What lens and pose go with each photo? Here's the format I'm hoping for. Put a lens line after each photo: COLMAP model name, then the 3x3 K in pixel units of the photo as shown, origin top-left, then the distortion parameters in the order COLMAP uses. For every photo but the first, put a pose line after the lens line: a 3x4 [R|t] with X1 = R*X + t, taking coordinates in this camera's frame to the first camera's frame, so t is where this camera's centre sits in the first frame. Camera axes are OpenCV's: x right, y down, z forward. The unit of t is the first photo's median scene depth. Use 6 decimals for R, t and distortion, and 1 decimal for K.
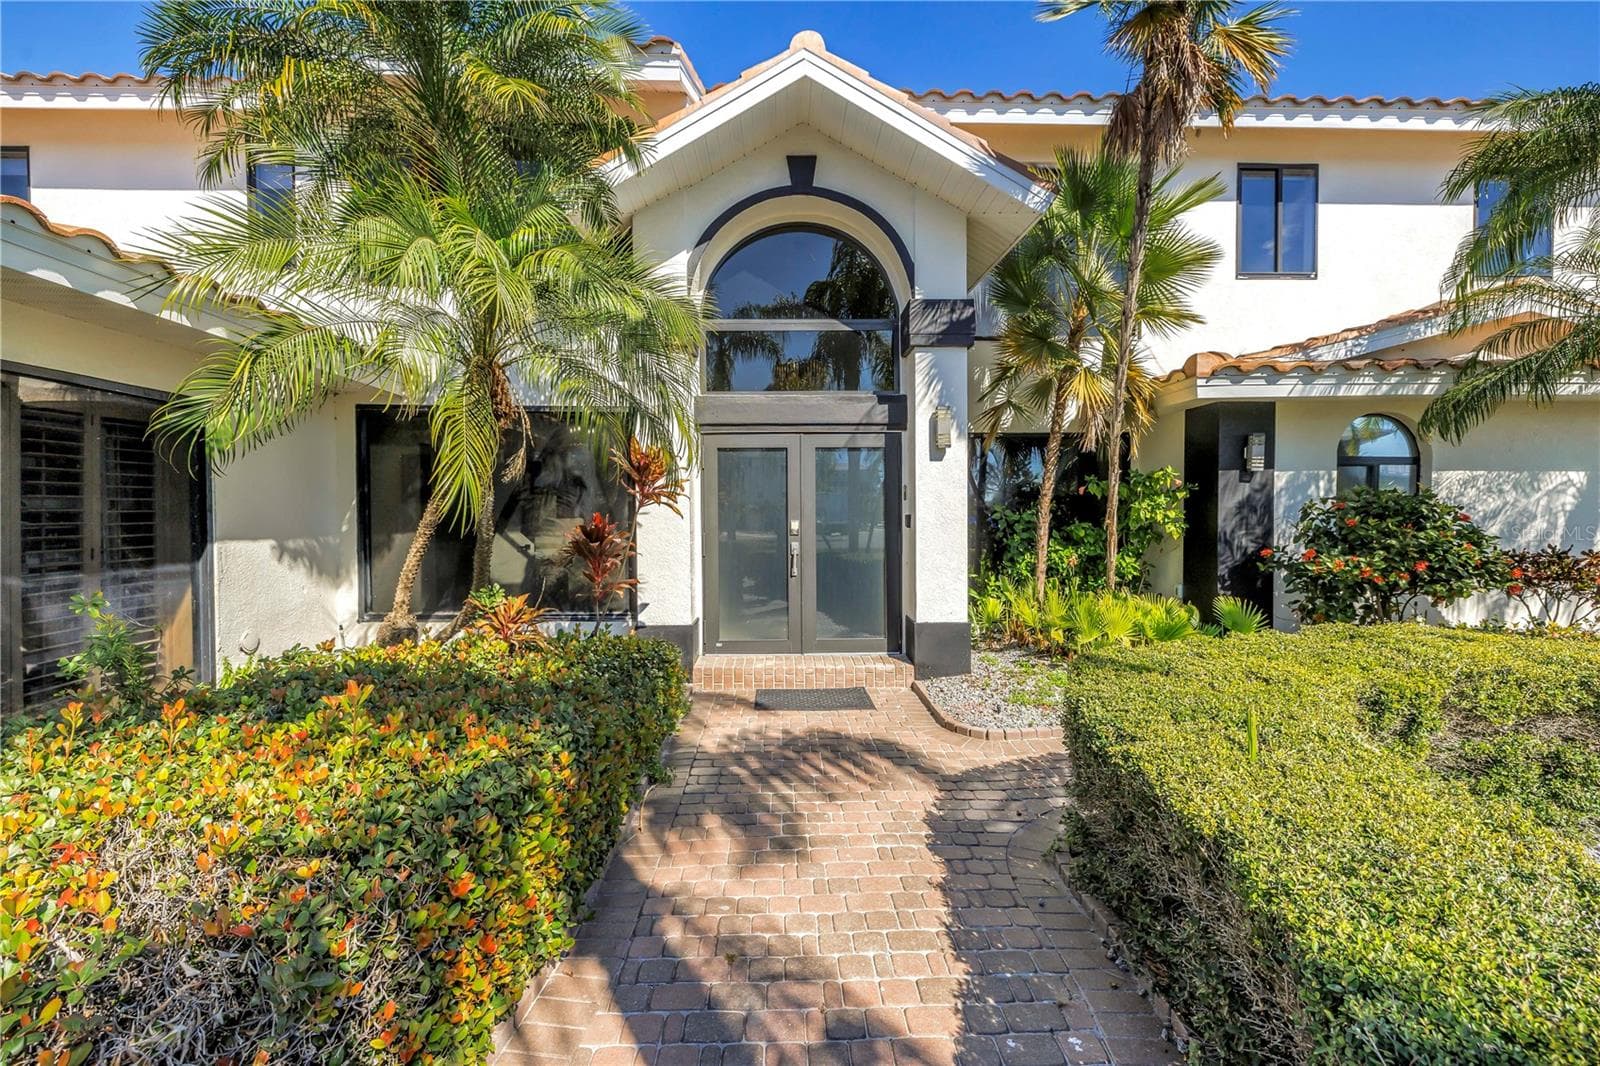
lens RADIAL K [[667.2, 0, 800.0], [0, 667.2, 533.0], [0, 0, 1]] dist [-0.000066, -0.000046]
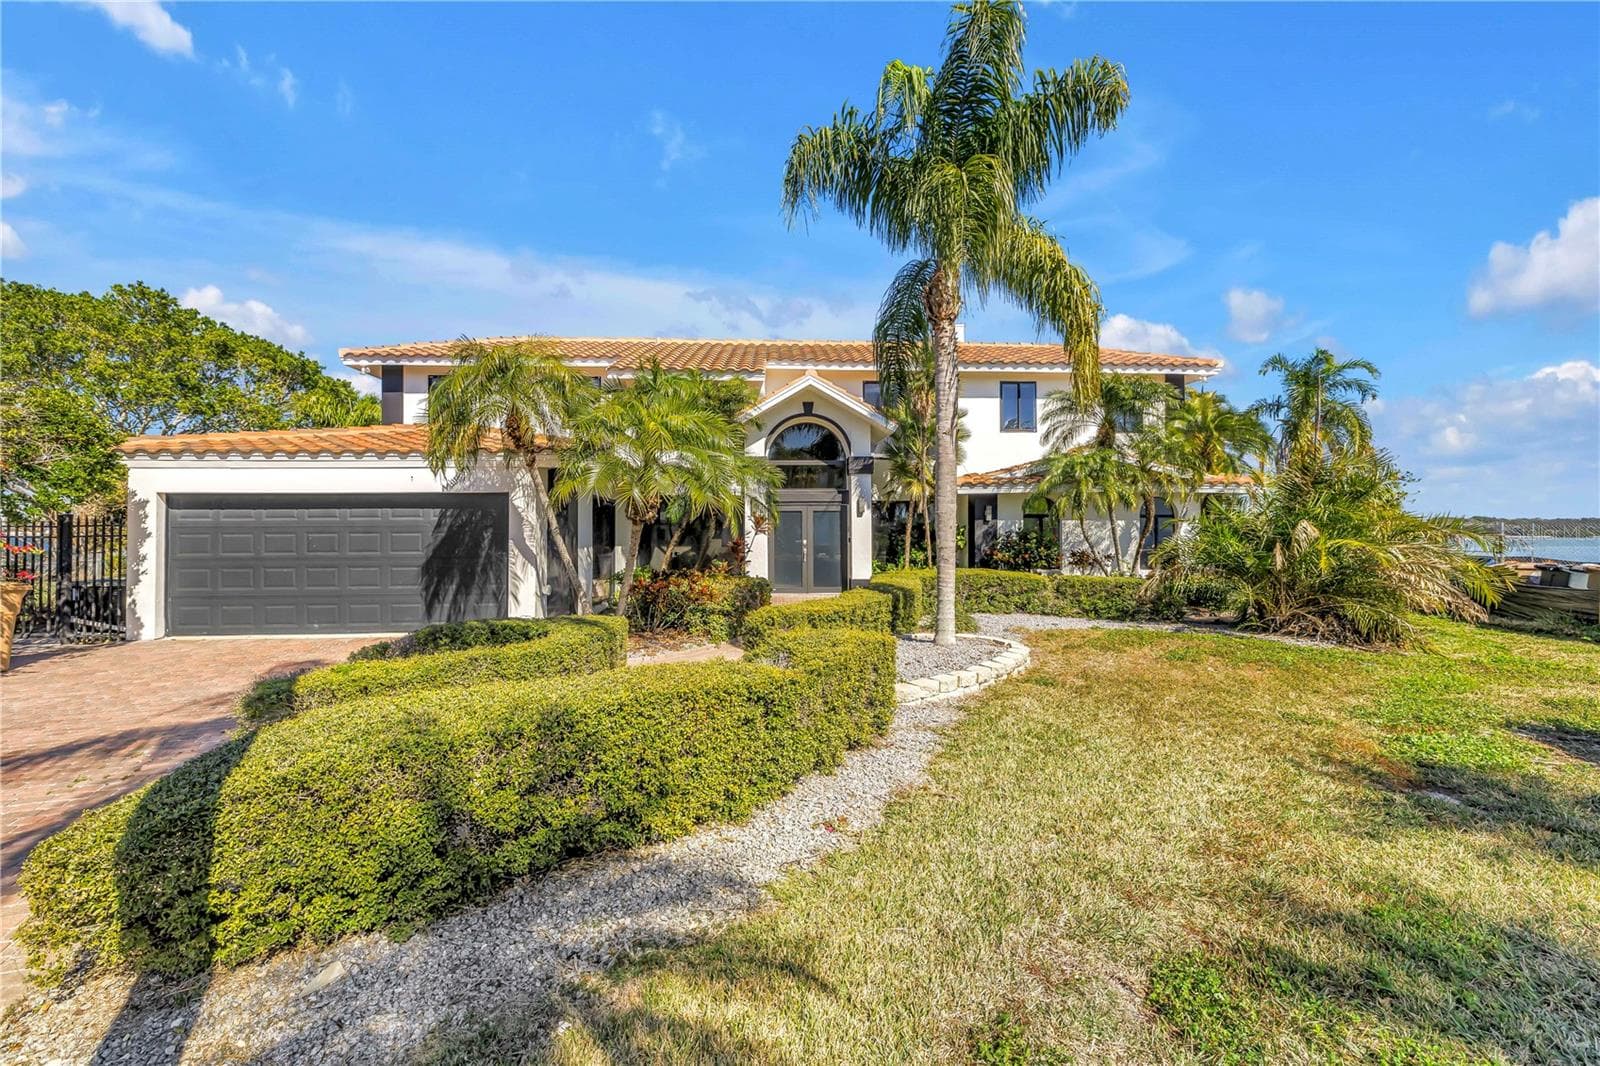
lens RADIAL K [[697.5, 0, 806.6], [0, 697.5, 533.4], [0, 0, 1]] dist [0.000577, -0.000360]
pose [[0.999321, 0.002259, 0.036768, -0.099869], [-0.000867, 0.999283, -0.037845, 0.058462], [-0.036827, 0.037787, 0.998607, -1.670493]]
